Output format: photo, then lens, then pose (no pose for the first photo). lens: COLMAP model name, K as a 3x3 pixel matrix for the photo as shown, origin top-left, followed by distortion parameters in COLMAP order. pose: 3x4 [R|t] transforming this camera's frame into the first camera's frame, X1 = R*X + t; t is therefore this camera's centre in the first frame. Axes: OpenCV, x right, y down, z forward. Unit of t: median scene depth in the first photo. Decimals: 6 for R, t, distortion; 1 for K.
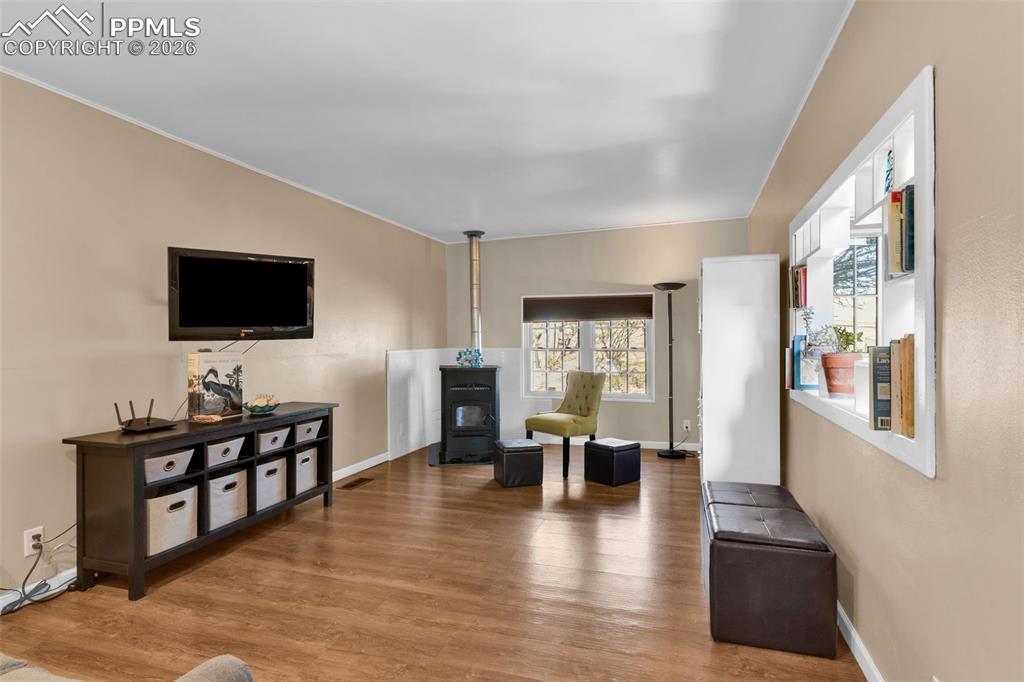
lens RADIAL K [[511.0, 0, 514.7], [0, 511.0, 338.7], [0, 0, 1]] dist [0.001991, -0.001481]
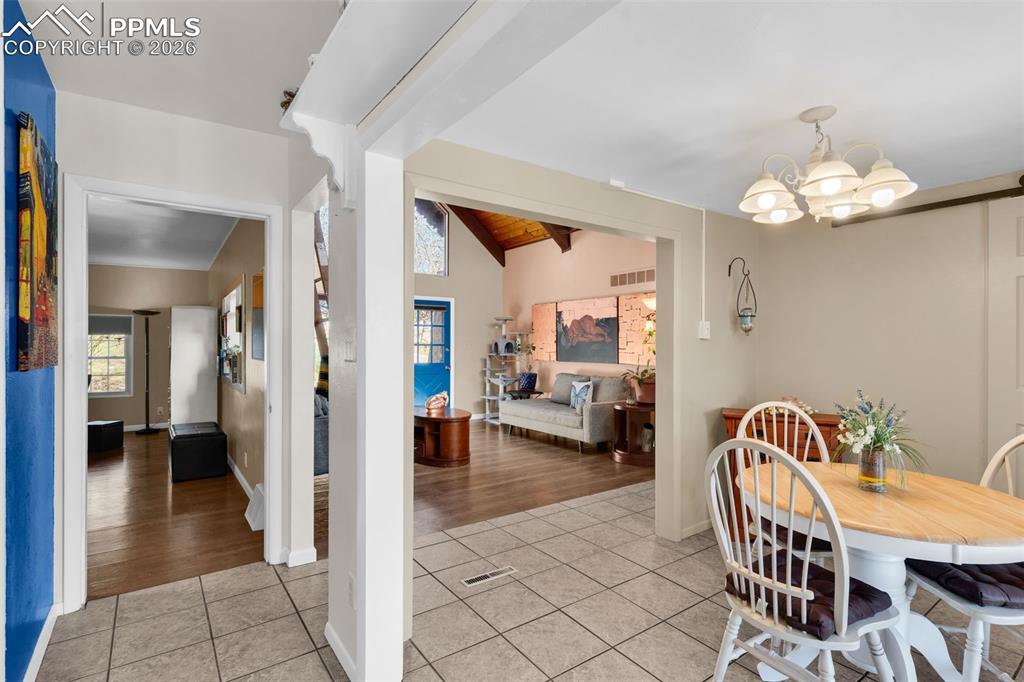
lens RADIAL K [[495.3, 0, 511.8], [0, 495.3, 339.2], [0, 0, 1]] dist [0.001754, -0.000807]
pose [[0.588380, 0.004617, 0.808571, -0.213898], [0.001392, 0.999976, -0.006722, -0.019224], [-0.808583, 0.005081, 0.588360, -0.632957]]
